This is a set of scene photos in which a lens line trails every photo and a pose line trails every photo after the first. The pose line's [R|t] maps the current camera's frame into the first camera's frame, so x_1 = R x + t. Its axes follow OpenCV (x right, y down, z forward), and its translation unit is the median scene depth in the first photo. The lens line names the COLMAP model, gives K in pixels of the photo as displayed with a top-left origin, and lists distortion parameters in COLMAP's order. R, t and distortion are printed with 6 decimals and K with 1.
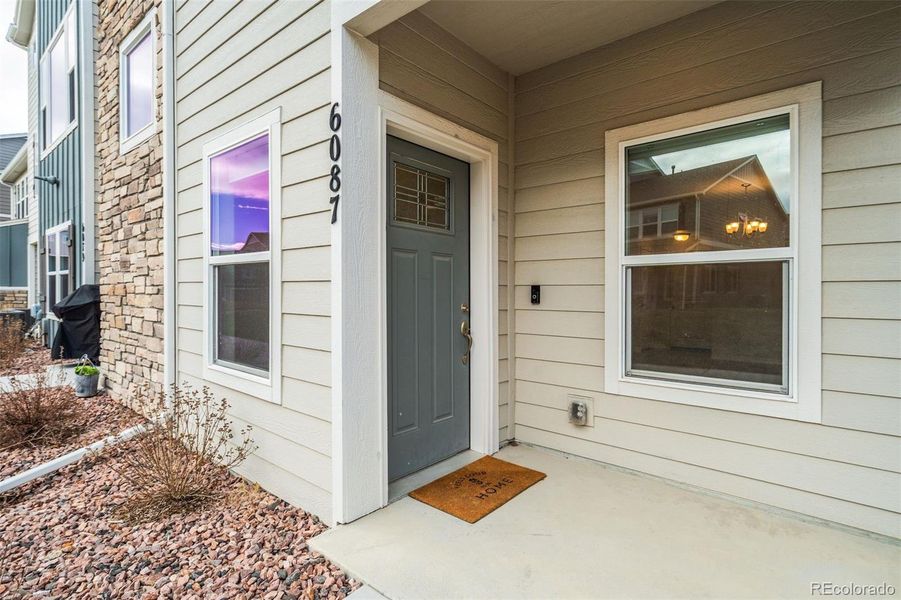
lens RADIAL K [[449.5, 0, 450.5], [0, 449.5, 300.0], [0, 0, 1]] dist [0.000520, 0.000091]
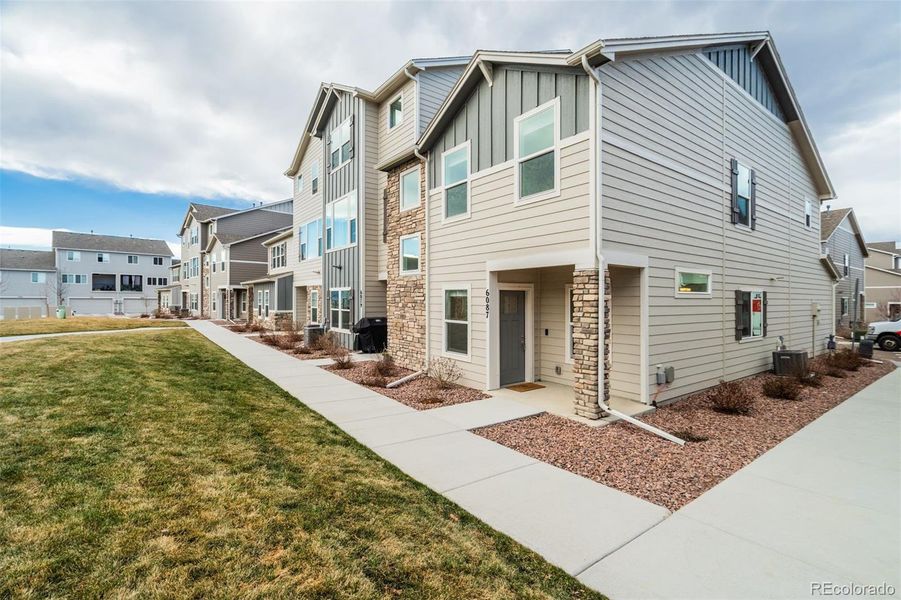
lens RADIAL K [[409.8, 0, 450.5], [0, 409.8, 300.0], [0, 0, 1]] dist [-0.000089, 0.000000]
pose [[0.973674, -0.003085, -0.227923, 0.188087], [-0.000525, 0.999875, -0.015779, -0.188586], [0.227943, 0.015483, 0.973551, -1.894763]]
